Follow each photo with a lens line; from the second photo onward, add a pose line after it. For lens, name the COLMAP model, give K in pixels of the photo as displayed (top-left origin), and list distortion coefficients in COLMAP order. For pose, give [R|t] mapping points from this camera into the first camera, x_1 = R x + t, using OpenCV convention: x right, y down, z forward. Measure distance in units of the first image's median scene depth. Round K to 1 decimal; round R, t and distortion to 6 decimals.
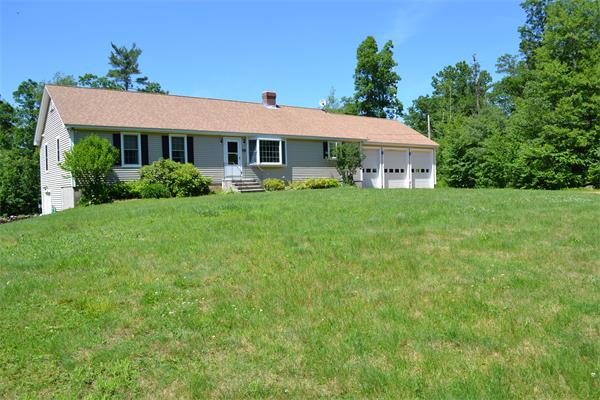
lens RADIAL K [[481.0, 0, 295.0], [0, 481.0, 201.3], [0, 0, 1]] dist [-0.082895, 0.007283]
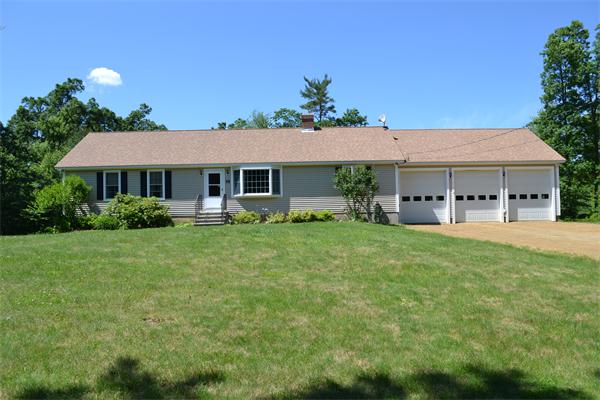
lens RADIAL K [[481.0, 0, 295.0], [0, 481.0, 201.3], [0, 0, 1]] dist [-0.082895, 0.007283]
pose [[0.798937, -0.005120, -0.601393, 0.574951], [-0.021003, 0.999116, -0.036408, -0.033342], [0.601048, 0.041718, 0.798123, 0.307857]]
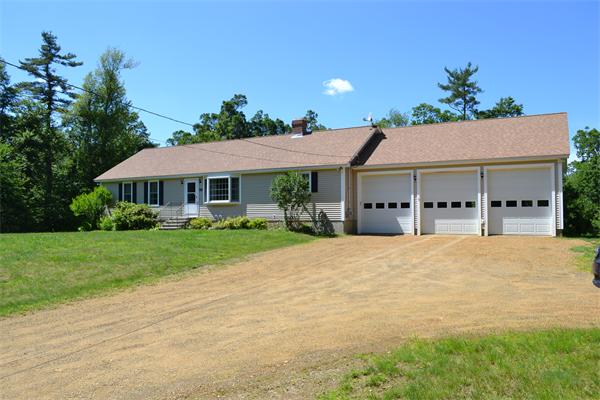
lens RADIAL K [[481.0, 0, 295.0], [0, 481.0, 201.3], [0, 0, 1]] dist [-0.082895, 0.007283]
pose [[0.395380, -0.002292, -0.918515, 0.936422], [-0.033649, 0.999289, -0.016978, -0.068538], [0.917901, 0.037620, 0.395022, 0.763681]]
